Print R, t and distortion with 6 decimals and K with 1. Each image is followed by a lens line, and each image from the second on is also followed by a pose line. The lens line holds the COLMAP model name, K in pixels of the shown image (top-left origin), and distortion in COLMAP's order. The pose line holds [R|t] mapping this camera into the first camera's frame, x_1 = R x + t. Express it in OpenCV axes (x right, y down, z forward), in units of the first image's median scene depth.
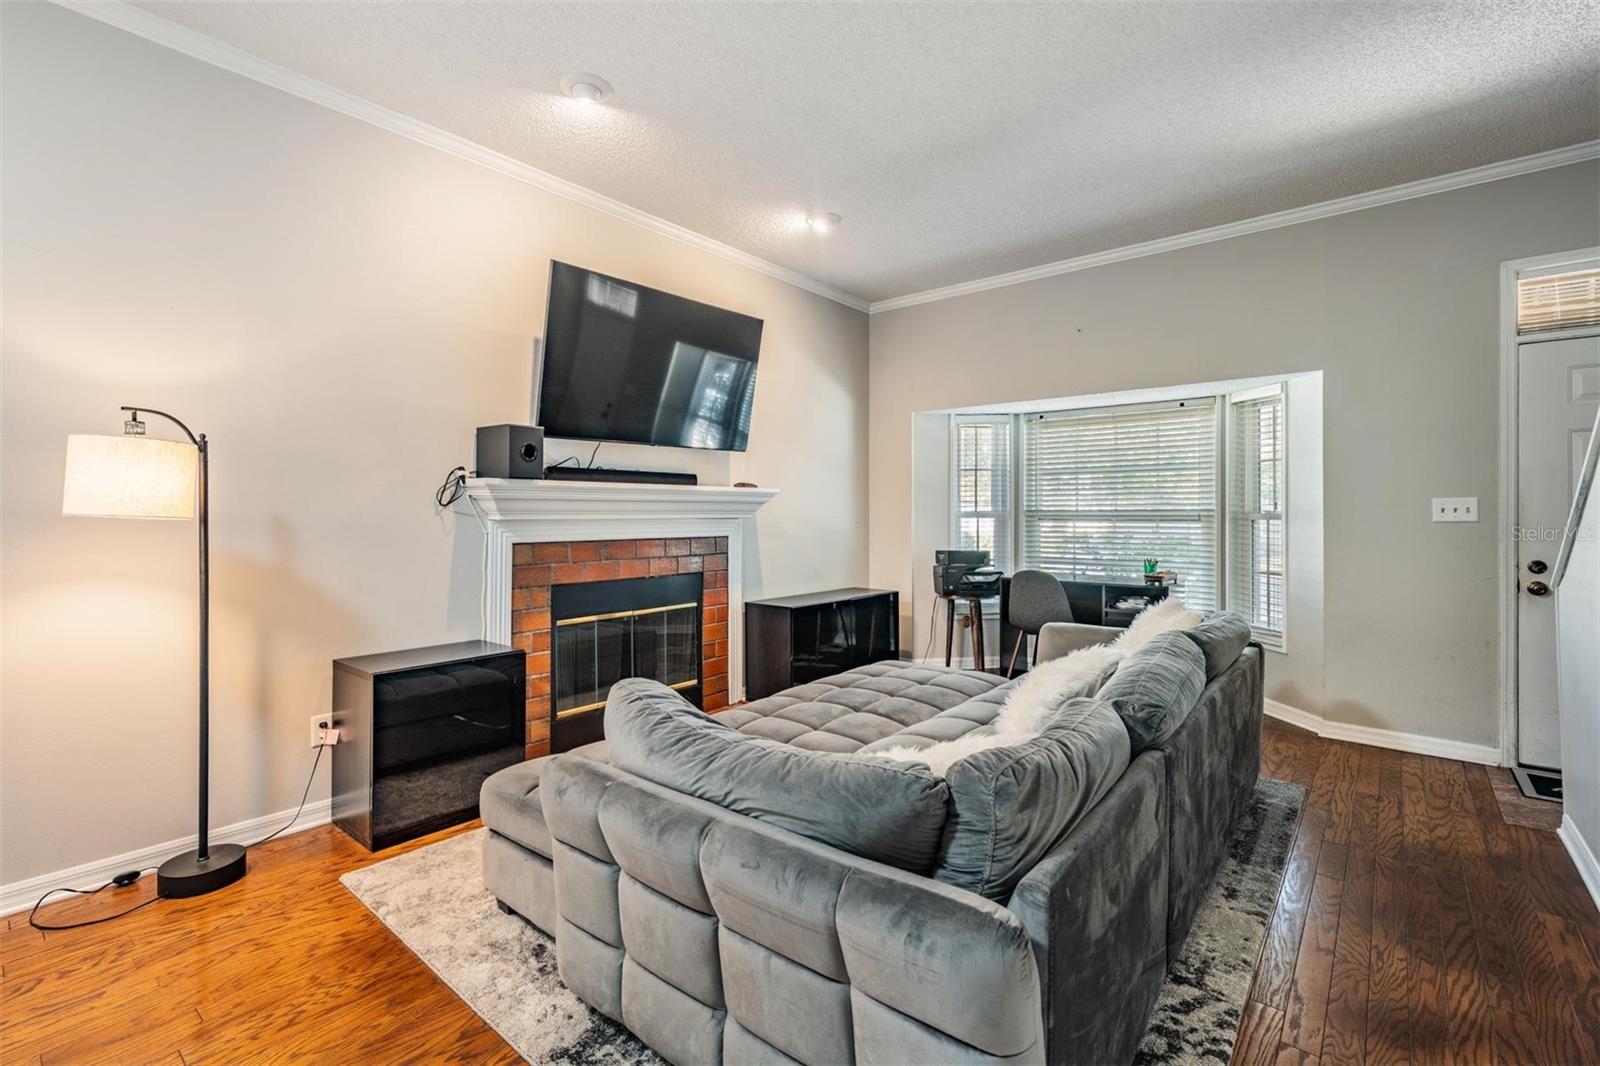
lens RADIAL K [[709.1, 0, 800.2], [0, 709.1, 512.9], [0, 0, 1]] dist [0.001505, -0.000063]
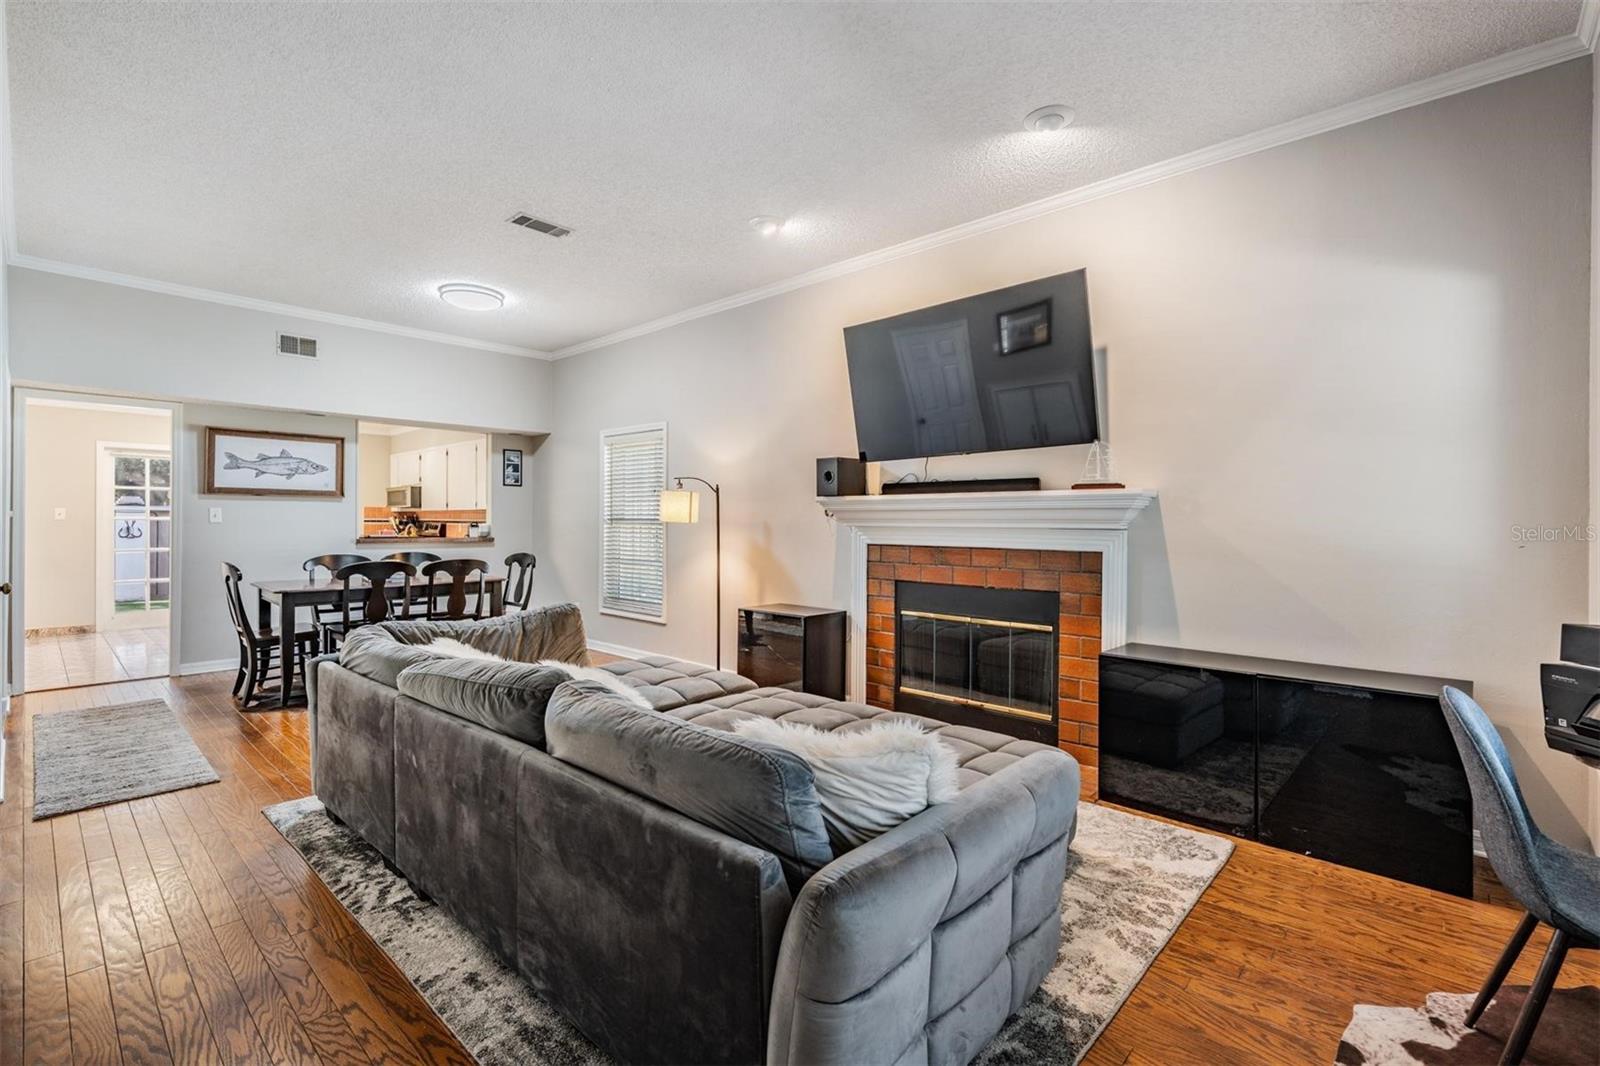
lens RADIAL K [[709.1, 0, 787.4], [0, 709.1, 519.4], [0, 0, 1]] dist [0.001505, -0.000063]
pose [[-0.051834, -0.001276, -0.998655, 0.819082], [-0.004841, 0.999988, -0.001026, -0.000641], [0.998644, 0.004781, -0.051839, 0.813591]]
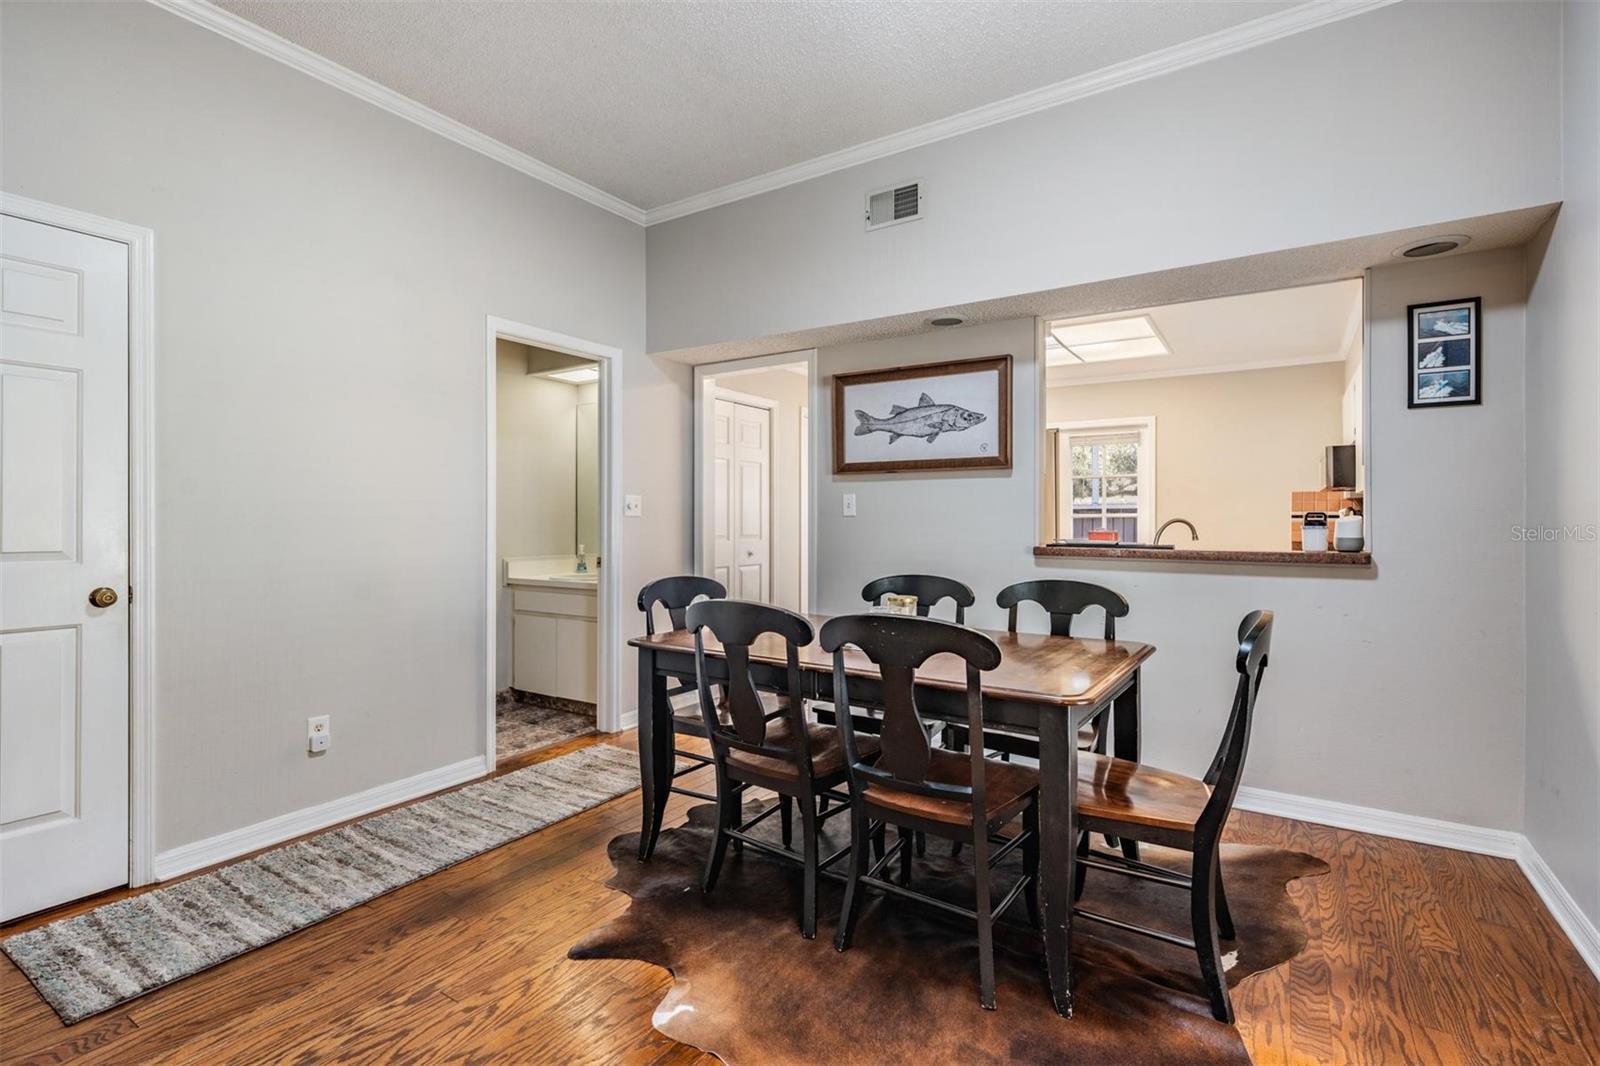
lens RADIAL K [[747.8, 0, 800.4], [0, 747.8, 512.3], [0, 0, 1]] dist [0.014314, -0.006023]
pose [[-0.992142, -0.001255, -0.125111, -0.378322], [-0.000099, 0.999957, -0.009248, 0.015156], [0.125117, -0.009163, -0.992100, 0.589688]]
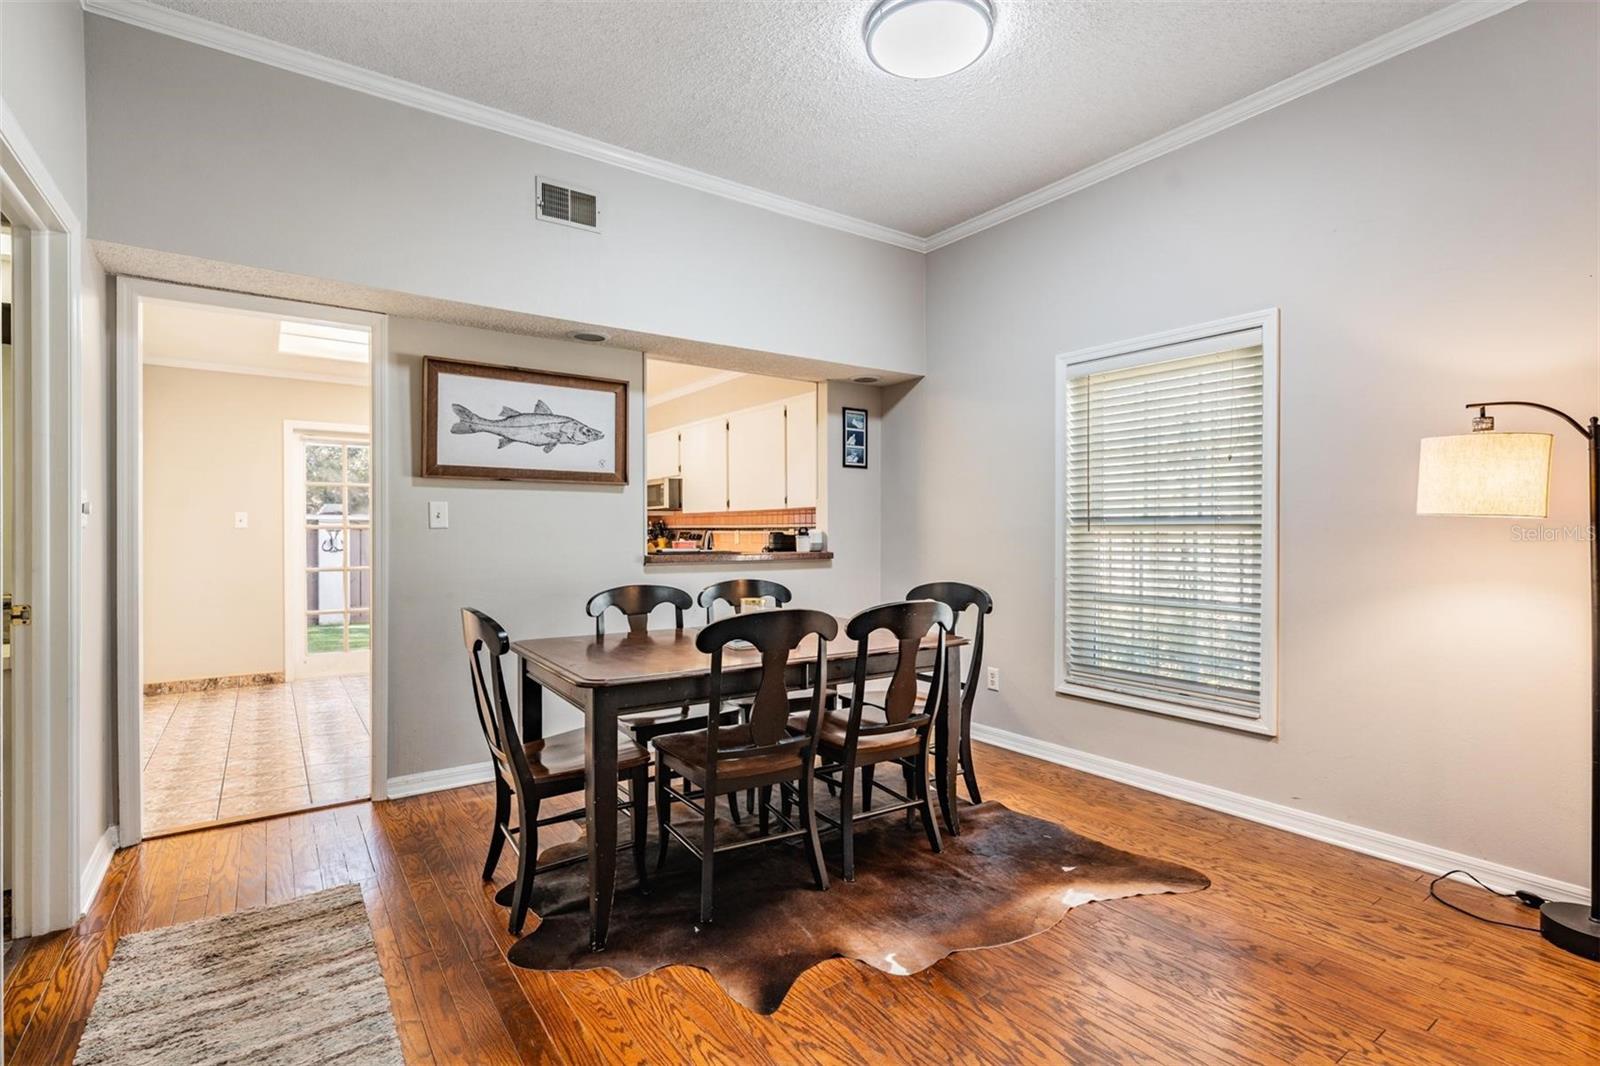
lens RADIAL K [[747.8, 0, 794.2], [0, 747.8, 533.6], [0, 0, 1]] dist [0.014314, -0.006023]
pose [[-0.255136, 0.004384, -0.966895, 0.164998], [0.001039, 0.999990, 0.004259, 0.013822], [0.966905, 0.000082, -0.255138, 0.189115]]
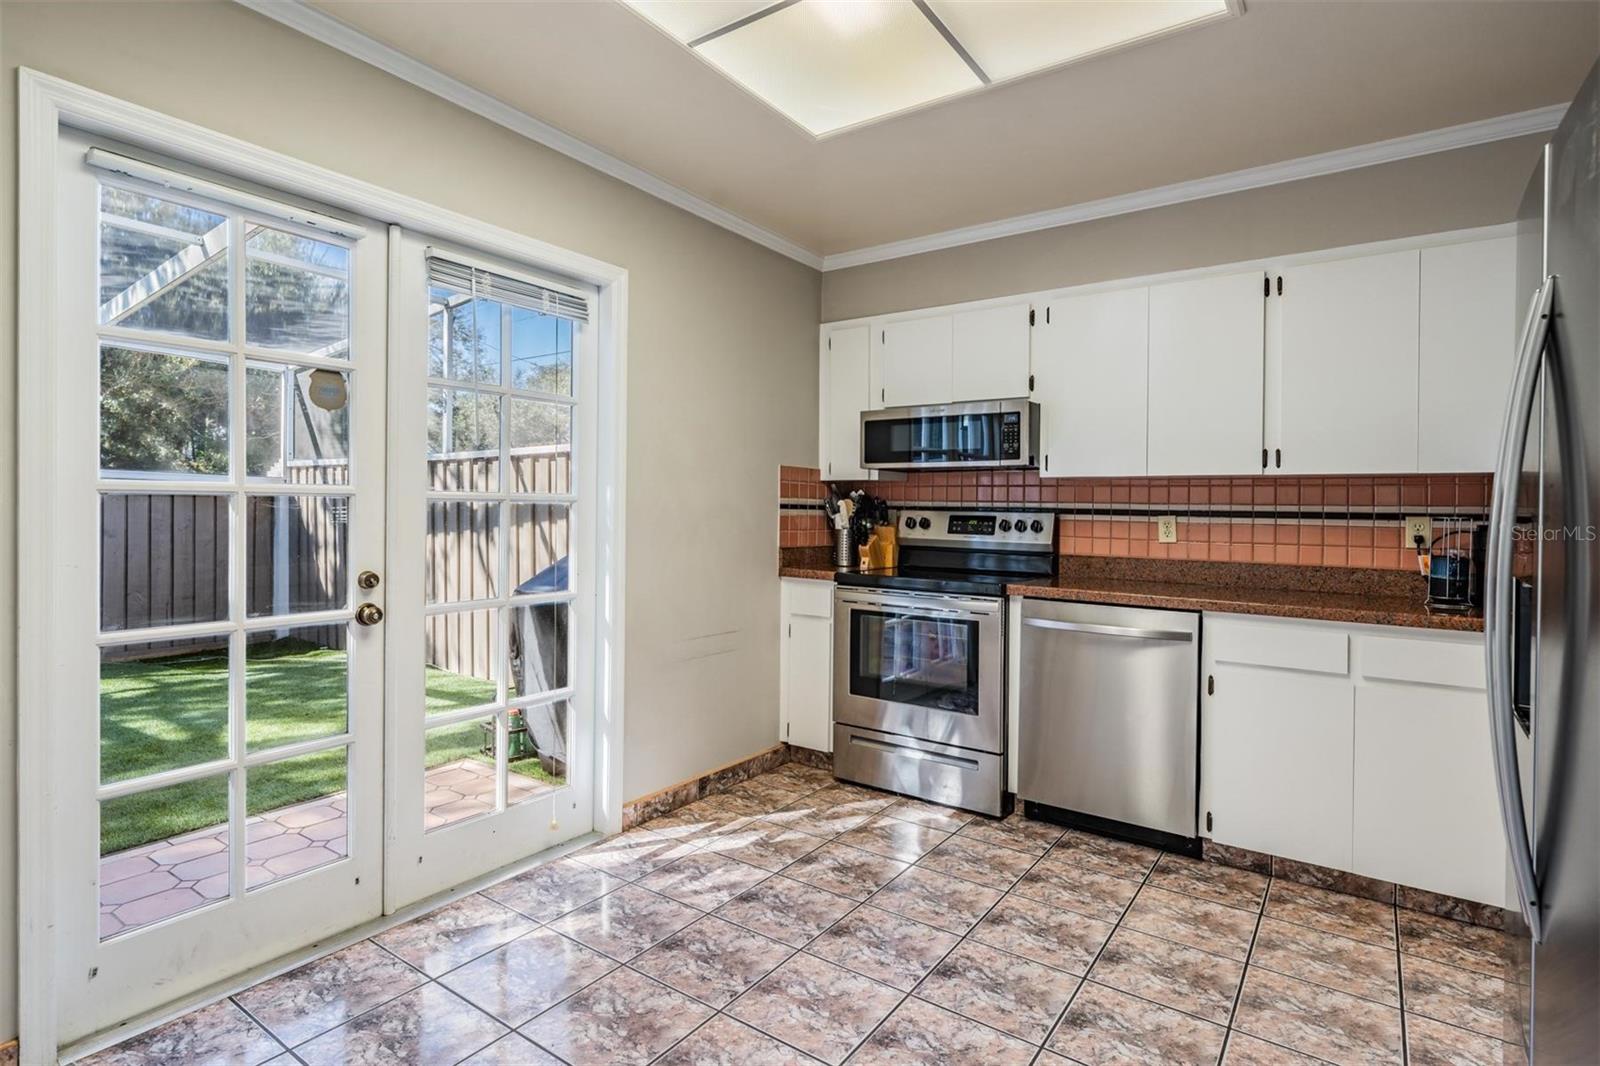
lens RADIAL K [[795.7, 0, 801.0], [0, 795.7, 526.9], [0, 0, 1]] dist [-0.030835, 0.002620]
pose [[0.078746, 0.028714, -0.996481, -0.587576], [-0.012519, 0.999535, 0.027813, 0.007010], [0.996816, 0.010284, 0.079069, -0.815751]]
